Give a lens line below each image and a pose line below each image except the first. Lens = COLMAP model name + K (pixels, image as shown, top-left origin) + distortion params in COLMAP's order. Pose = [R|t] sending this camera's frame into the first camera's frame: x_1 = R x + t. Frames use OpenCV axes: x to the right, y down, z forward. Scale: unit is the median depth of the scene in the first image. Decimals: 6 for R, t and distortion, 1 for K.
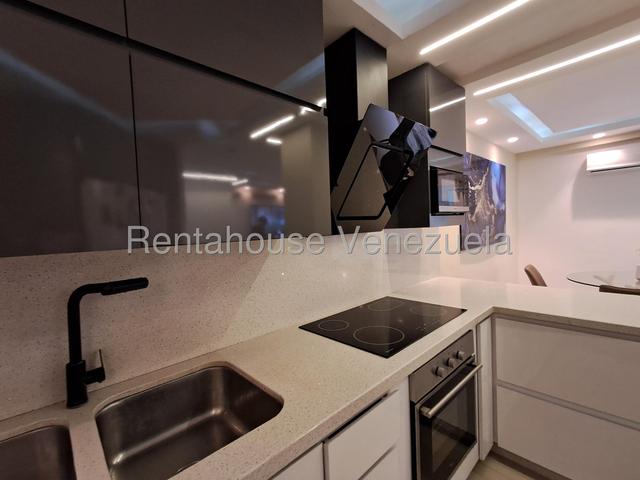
lens RADIAL K [[294.6, 0, 320.6], [0, 294.6, 236.8], [0, 0, 1]] dist [0.000547, 0.000323]
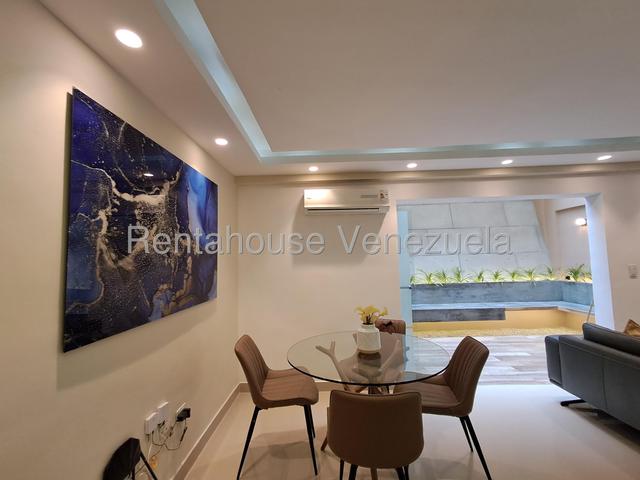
lens RADIAL K [[294.6, 0, 320.6], [0, 294.6, 236.8], [0, 0, 1]] dist [0.000547, 0.000323]
pose [[0.692216, 0.063729, 0.718871, 0.331142], [0.034036, 0.992102, -0.120726, -0.032486], [-0.720887, 0.108036, 0.684580, 0.398544]]
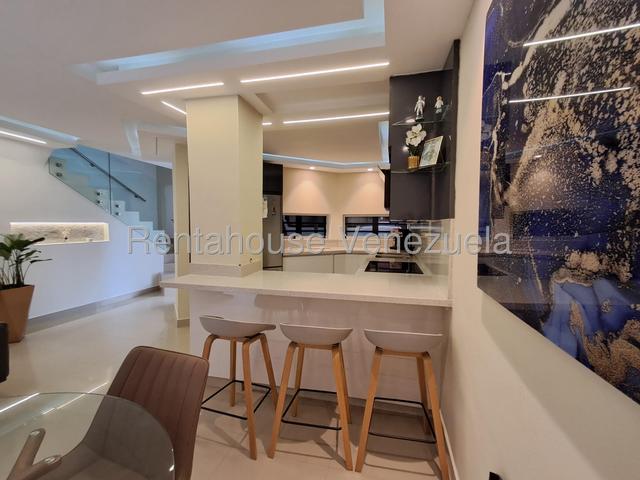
lens RADIAL K [[294.6, 0, 320.6], [0, 294.6, 236.8], [0, 0, 1]] dist [0.000547, 0.000323]
pose [[-0.824841, 0.053536, -0.562825, 0.664391], [0.008104, 0.996524, 0.082914, -0.041428], [0.565307, 0.063830, -0.822407, 0.932152]]
